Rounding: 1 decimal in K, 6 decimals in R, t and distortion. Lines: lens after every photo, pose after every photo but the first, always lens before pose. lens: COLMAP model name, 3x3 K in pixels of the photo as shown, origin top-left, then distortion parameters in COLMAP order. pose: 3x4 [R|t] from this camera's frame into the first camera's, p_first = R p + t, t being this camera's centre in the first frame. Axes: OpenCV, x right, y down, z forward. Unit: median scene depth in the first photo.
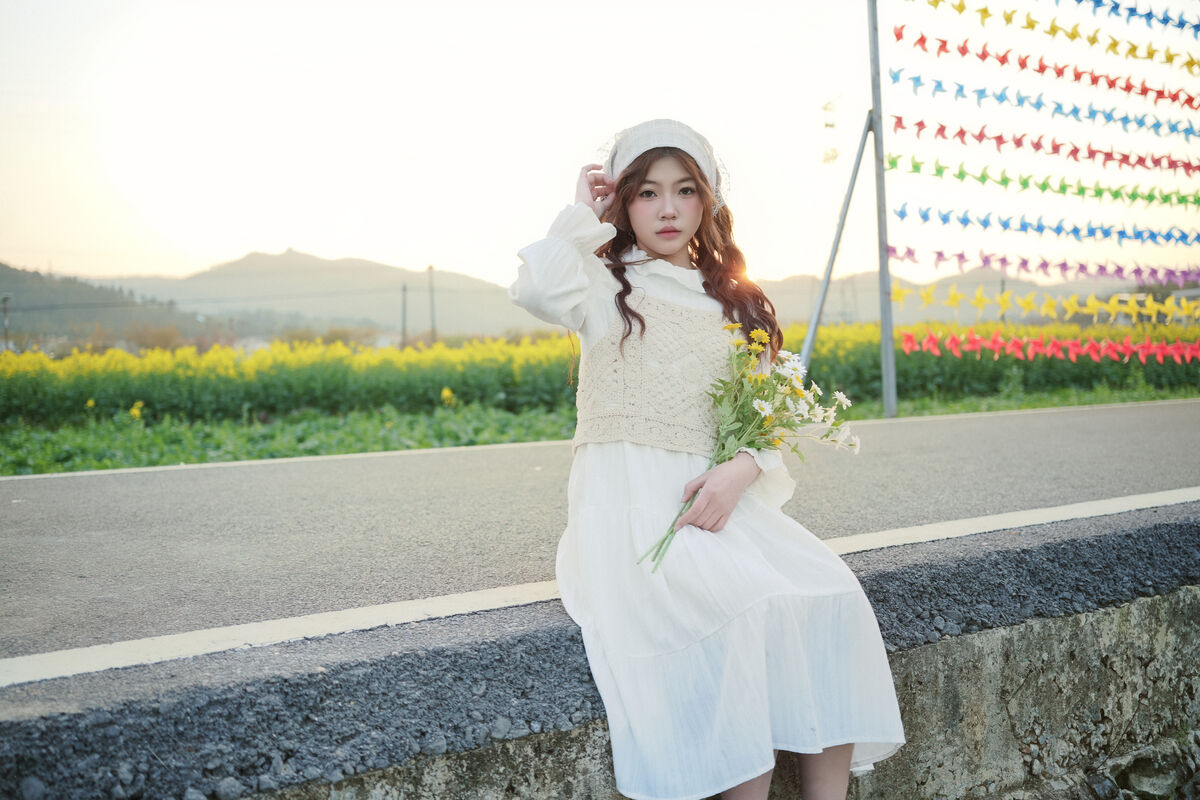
lens RADIAL K [[1283.6, 0, 568.6], [0, 1283.6, 400.9], [0, 0, 1]] dist [-0.013792, -0.020576]
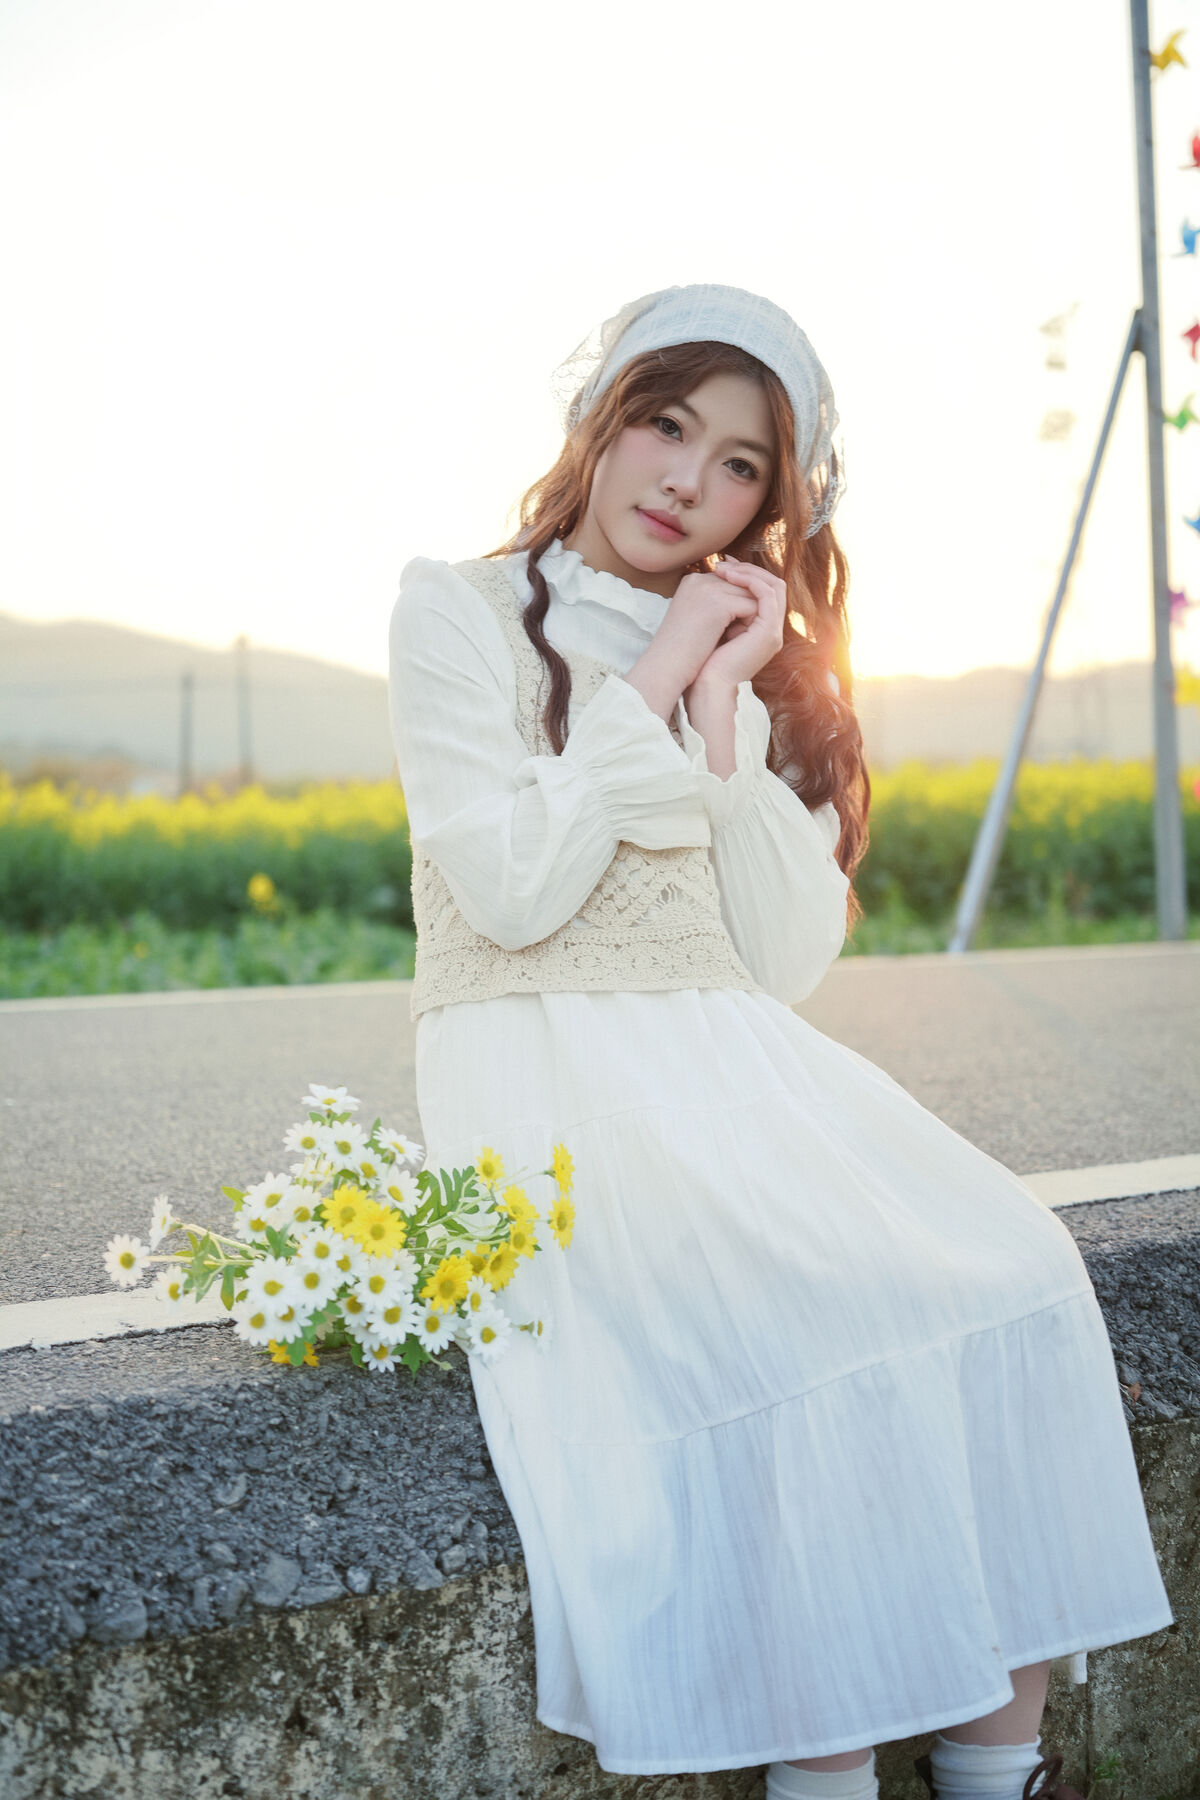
lens RADIAL K [[2537.7, 0, 600.0], [0, 2537.7, 900.0], [0, 0, 1]] dist [0.007993, -0.107640]
pose [[0.999649, 0.012758, 0.023211, 0.033415], [-0.012438, 0.999826, -0.013889, 0.032024], [-0.023384, 0.013595, 0.999634, 0.124645]]
